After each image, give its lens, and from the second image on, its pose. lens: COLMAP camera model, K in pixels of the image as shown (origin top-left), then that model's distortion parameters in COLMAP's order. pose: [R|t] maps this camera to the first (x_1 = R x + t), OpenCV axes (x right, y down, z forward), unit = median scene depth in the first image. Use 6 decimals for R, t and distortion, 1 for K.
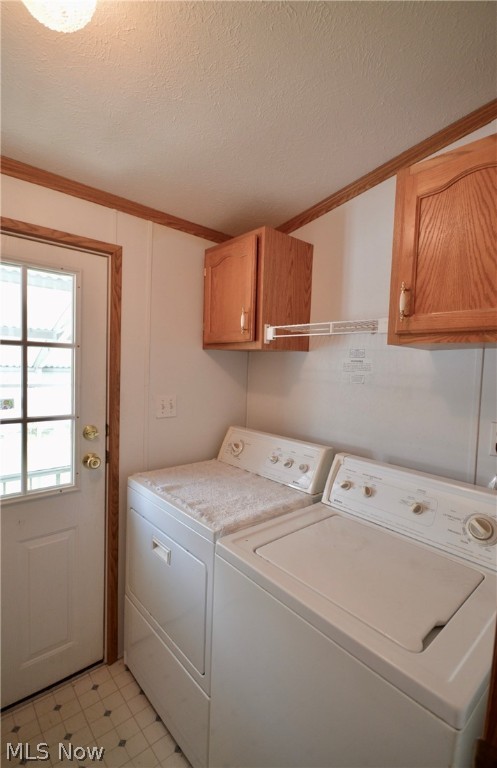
lens RADIAL K [[357.6, 0, 248.5], [0, 357.6, 384.0], [0, 0, 1]] dist [-0.000605, 0.000226]
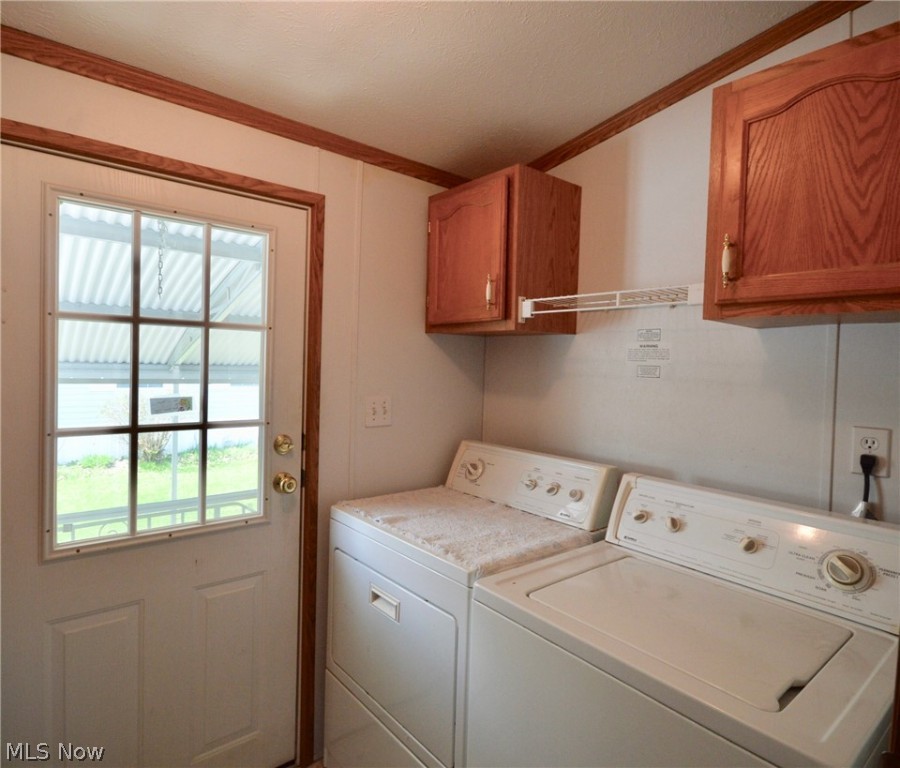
lens RADIAL K [[530.0, 0, 420.7], [0, 530.0, 374.9], [0, 0, 1]] dist [0.002052, -0.003285]
pose [[0.998147, -0.004312, -0.060689, -0.095068], [0.002462, 0.999531, -0.030518, 0.027183], [0.060793, 0.030312, 0.997690, -0.091114]]
